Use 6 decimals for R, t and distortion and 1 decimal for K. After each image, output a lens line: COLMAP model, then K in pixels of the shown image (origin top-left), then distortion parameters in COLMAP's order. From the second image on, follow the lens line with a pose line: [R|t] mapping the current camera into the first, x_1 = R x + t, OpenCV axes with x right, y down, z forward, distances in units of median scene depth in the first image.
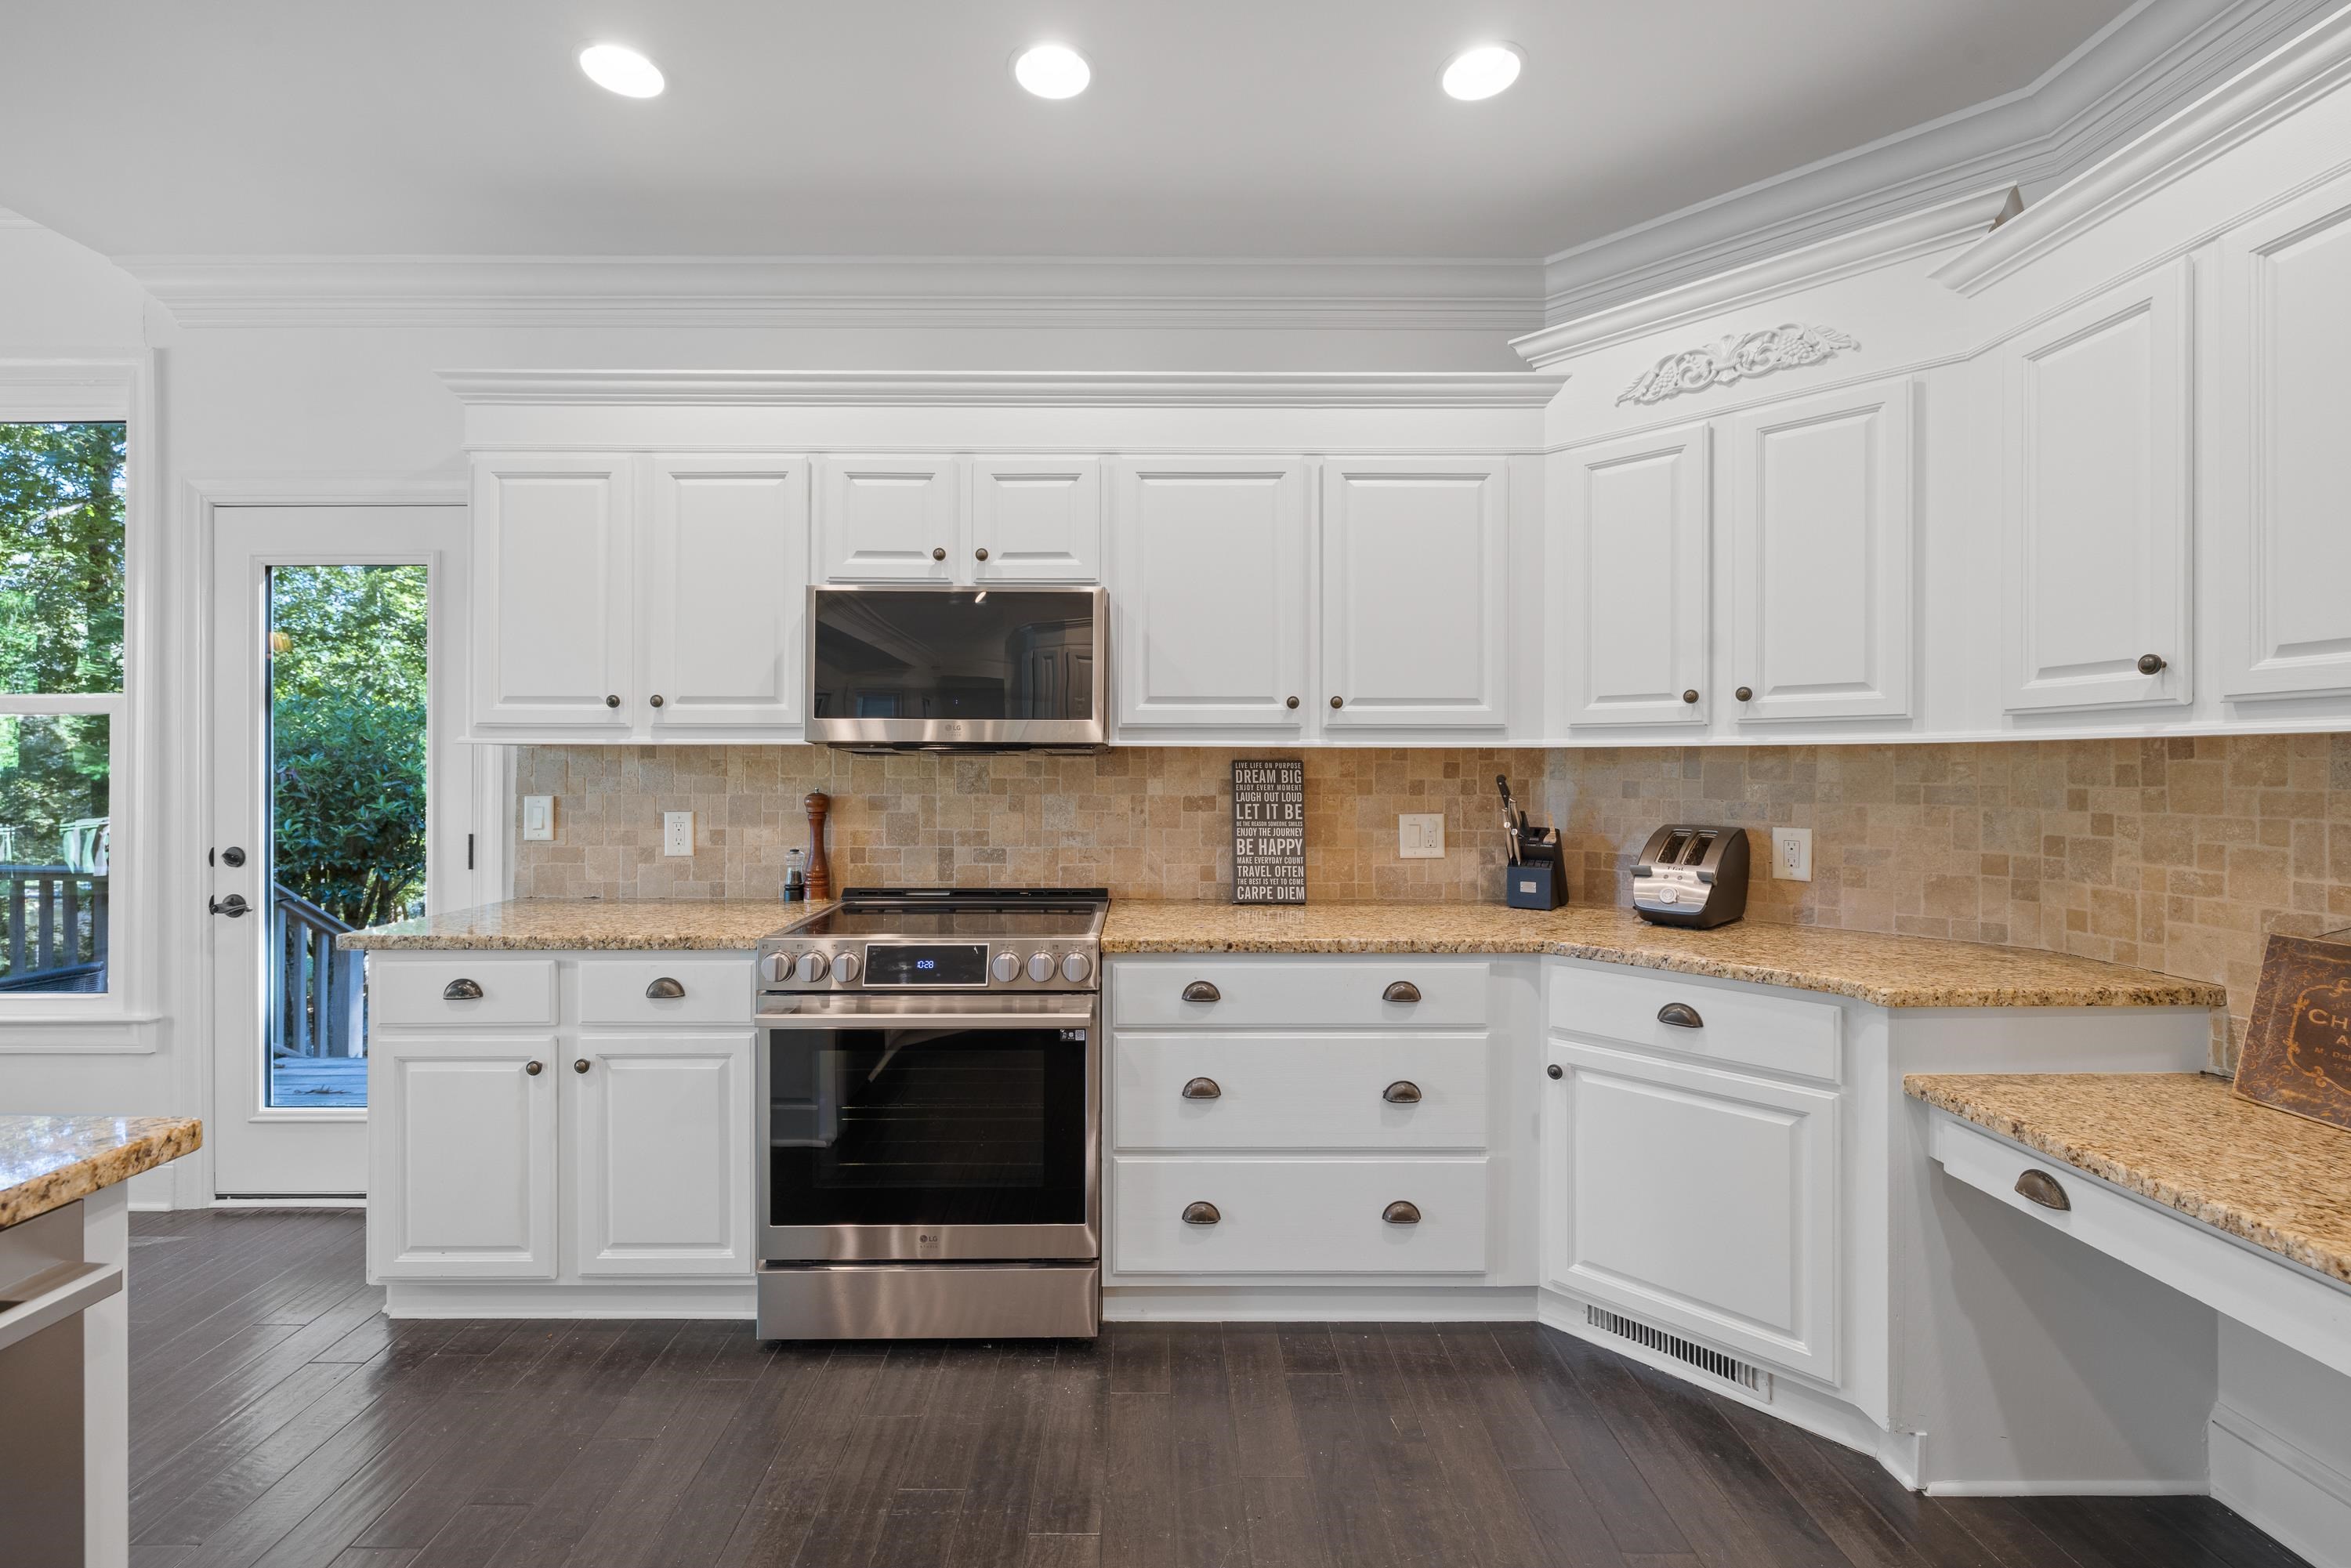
lens RADIAL K [[981.0, 0, 1166.7], [0, 981.0, 766.2], [0, 0, 1]] dist [-0.005473, -0.000002]
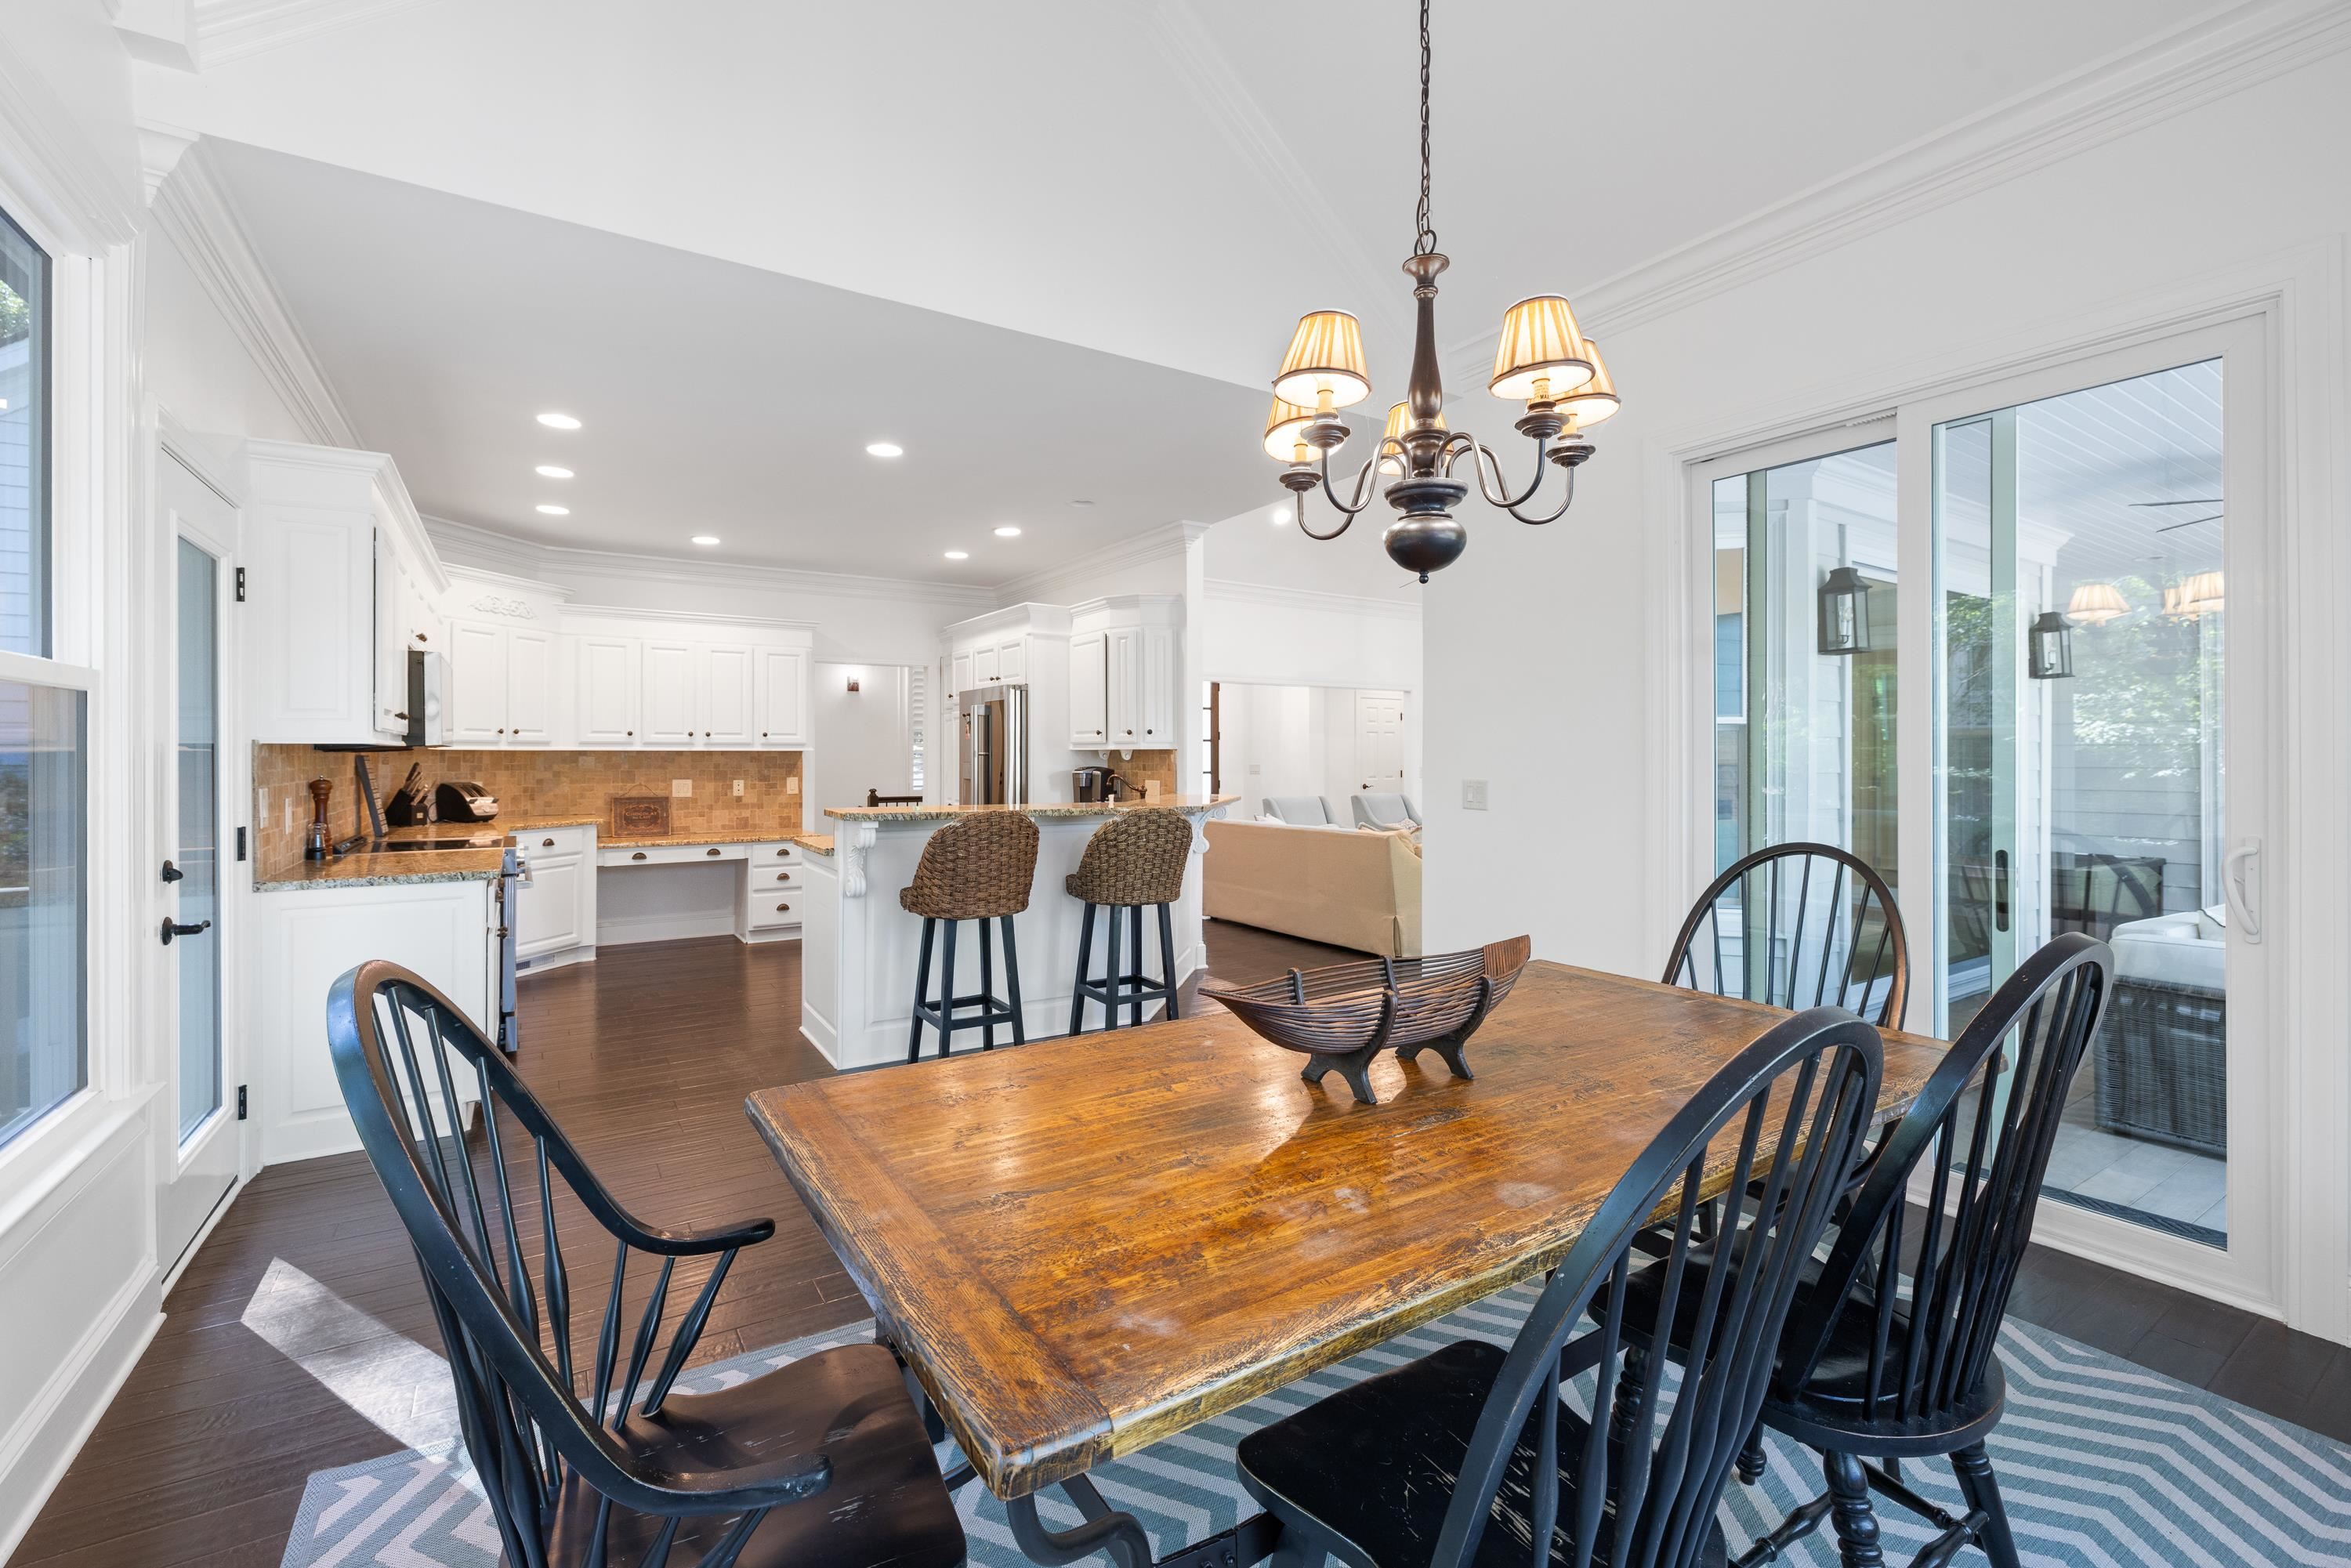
lens RADIAL K [[981.0, 0, 1161.5], [0, 981.0, 749.2], [0, 0, 1]] dist [-0.005473, -0.000002]
pose [[-0.534178, 0.001626, 0.845371, -2.515788], [-0.001033, 0.999996, -0.002576, -0.017863], [-0.845372, -0.002249, -0.534174, 0.865151]]
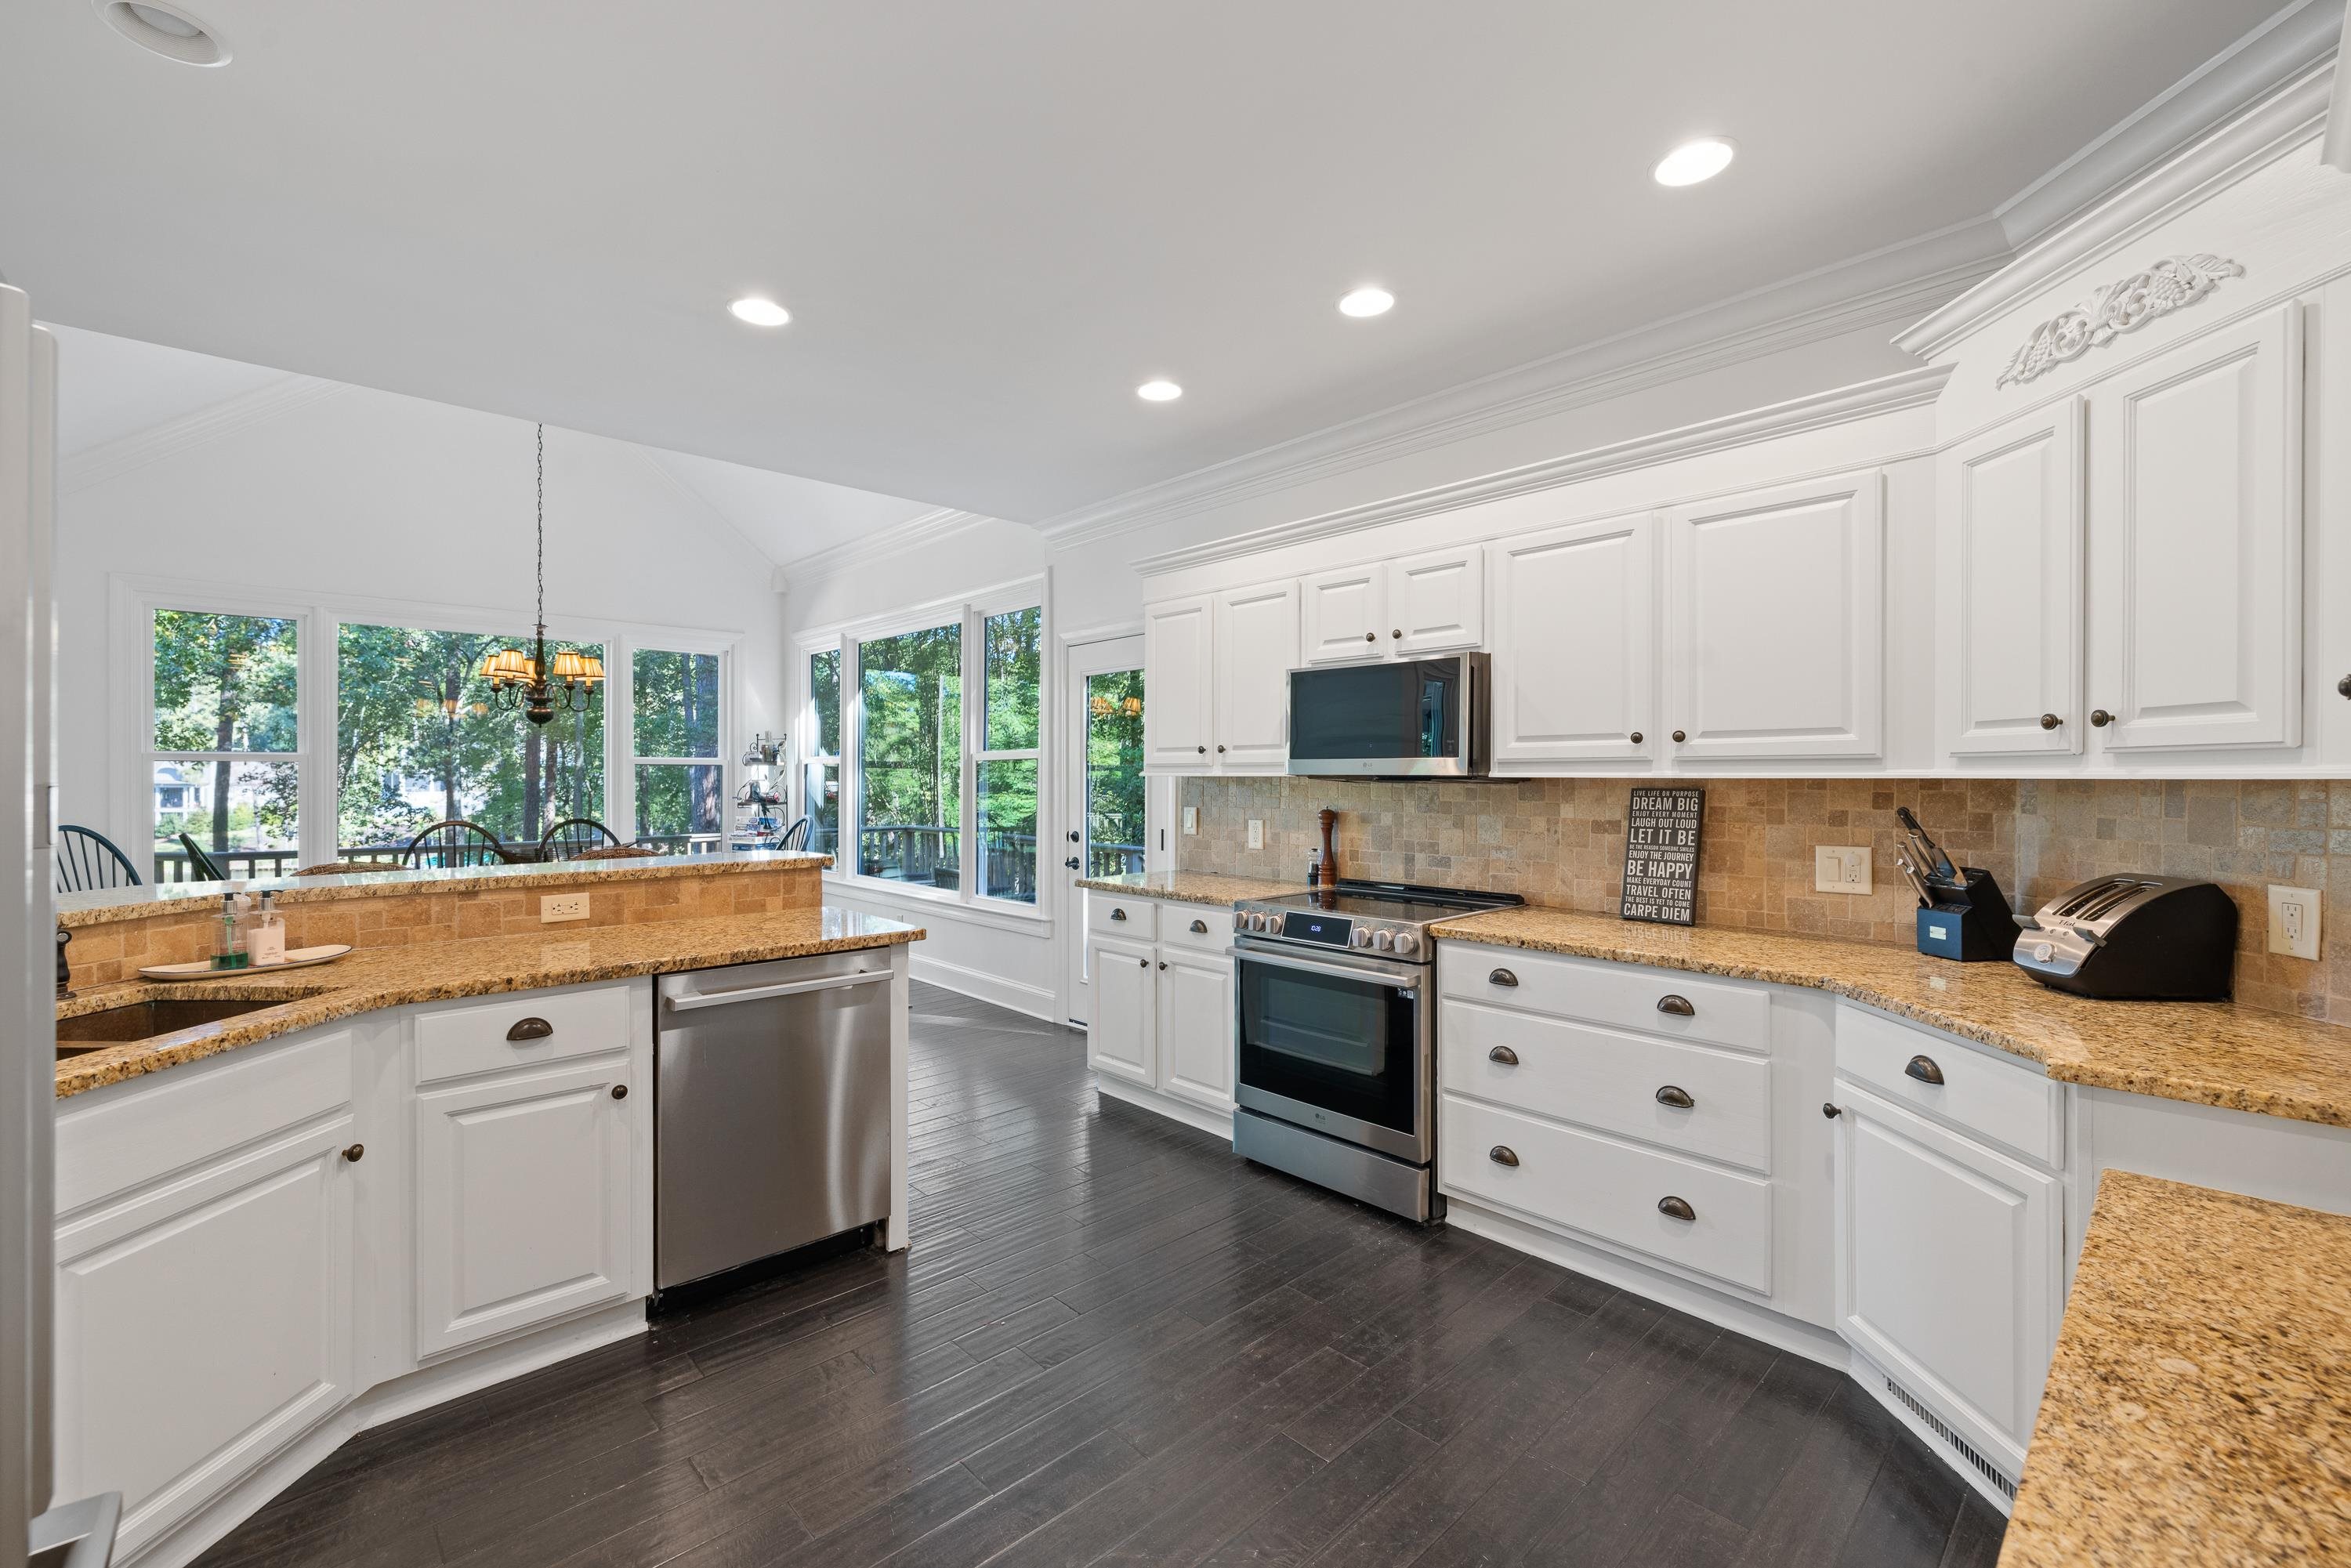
lens RADIAL K [[981.0, 0, 1161.1], [0, 981.0, 778.9], [0, 0, 1]] dist [-0.005473, -0.000002]
pose [[0.673741, 0.000617, -0.738968, 0.613926], [-0.000352, 1.000000, 0.000514, -0.020143], [0.738968, -0.000086, 0.673741, -0.145176]]
